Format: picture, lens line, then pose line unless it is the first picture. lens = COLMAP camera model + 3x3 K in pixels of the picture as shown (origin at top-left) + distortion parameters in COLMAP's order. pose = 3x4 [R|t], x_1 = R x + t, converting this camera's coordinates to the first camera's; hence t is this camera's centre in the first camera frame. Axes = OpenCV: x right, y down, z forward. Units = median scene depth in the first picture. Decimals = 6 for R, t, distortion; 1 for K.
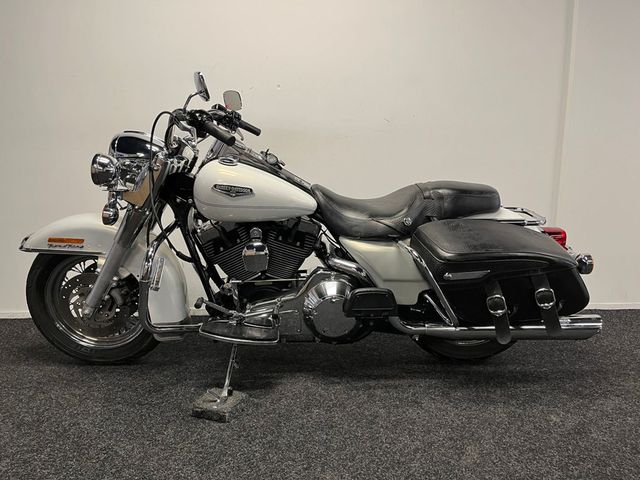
lens RADIAL K [[482.2, 0, 319.2], [0, 482.2, 240.9], [0, 0, 1]] dist [0.071435, -0.088445]
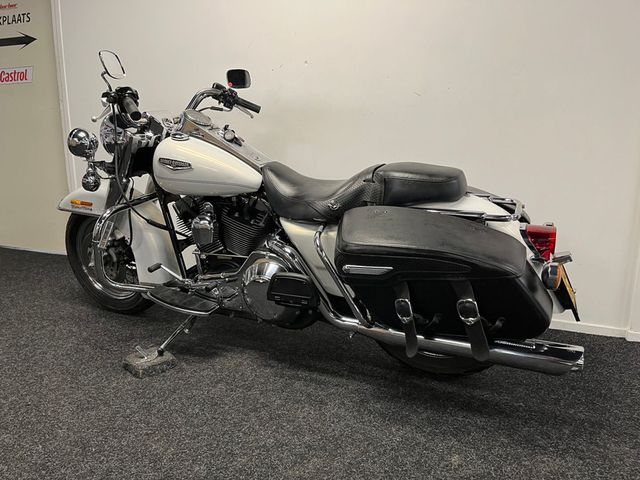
lens RADIAL K [[482.2, 0, 318.0], [0, 482.2, 238.1], [0, 0, 1]] dist [0.071435, -0.088445]
pose [[0.906067, 0.092544, -0.412891, 0.512520], [-0.081502, 0.995687, 0.044316, -0.015505], [0.415211, -0.006502, 0.909702, 0.157635]]
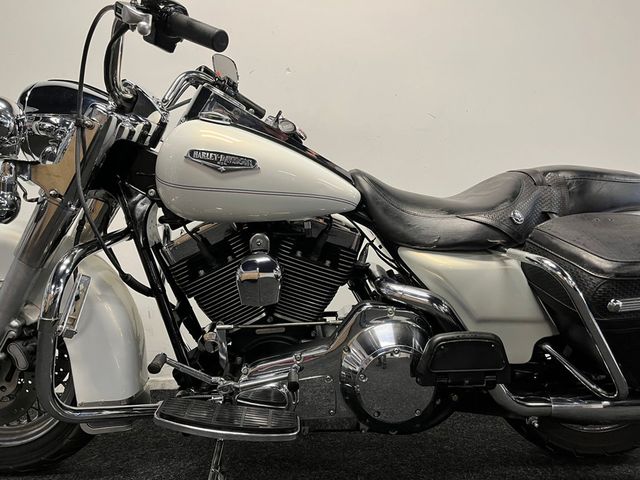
lens RADIAL K [[482.2, 0, 326.3], [0, 482.2, 238.5], [0, 0, 1]] dist [0.071435, -0.088445]
pose [[0.999491, -0.005431, 0.031443, -0.067336], [0.010080, 0.988690, -0.149635, 0.069394], [-0.030275, 0.149876, 0.988241, 0.404307]]
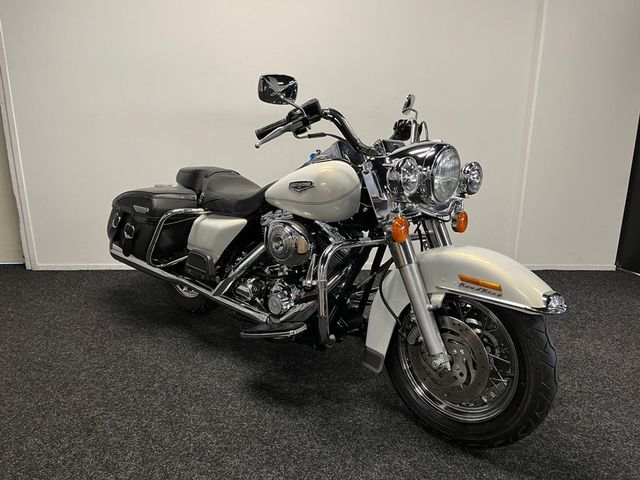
lens RADIAL K [[482.2, 0, 317.6], [0, 482.2, 241.6], [0, 0, 1]] dist [0.071435, -0.088445]
pose [[0.999260, 0.013212, -0.036125, 0.064213], [-0.009500, 0.994836, 0.101050, -0.061783], [0.037274, -0.100632, 0.994225, -0.272206]]
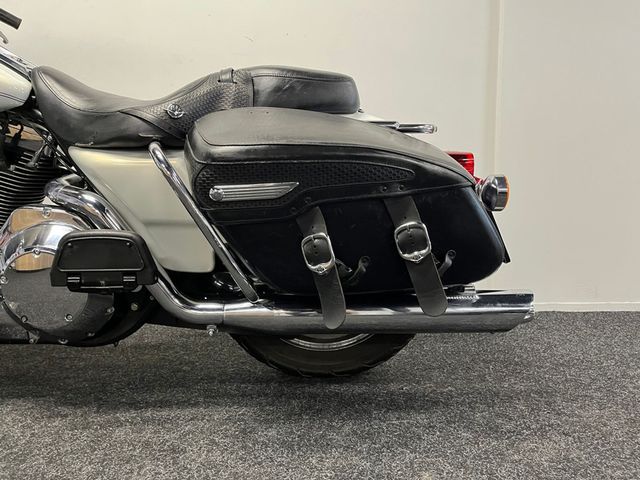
lens RADIAL K [[482.2, 0, 323.4], [0, 482.2, 236.9], [0, 0, 1]] dist [0.071435, -0.088445]
pose [[0.999823, 0.000302, 0.018814, 0.327216], [0.001474, 0.995540, -0.094324, 0.148673], [-0.018758, 0.094335, 0.995364, 0.440073]]
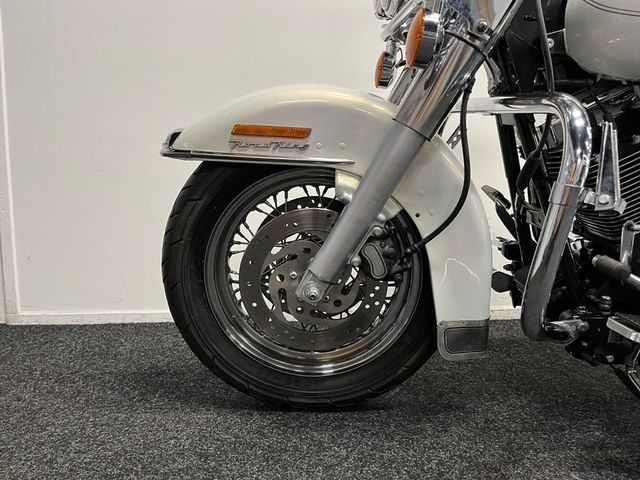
lens RADIAL K [[482.2, 0, 315.7], [0, 482.2, 240.4], [0, 0, 1]] dist [0.071435, -0.088445]
pose [[0.999996, 0.000603, -0.002915, -0.483133], [-0.000755, 0.998636, -0.052208, 0.123739], [0.002879, 0.052210, 0.998632, 0.568925]]
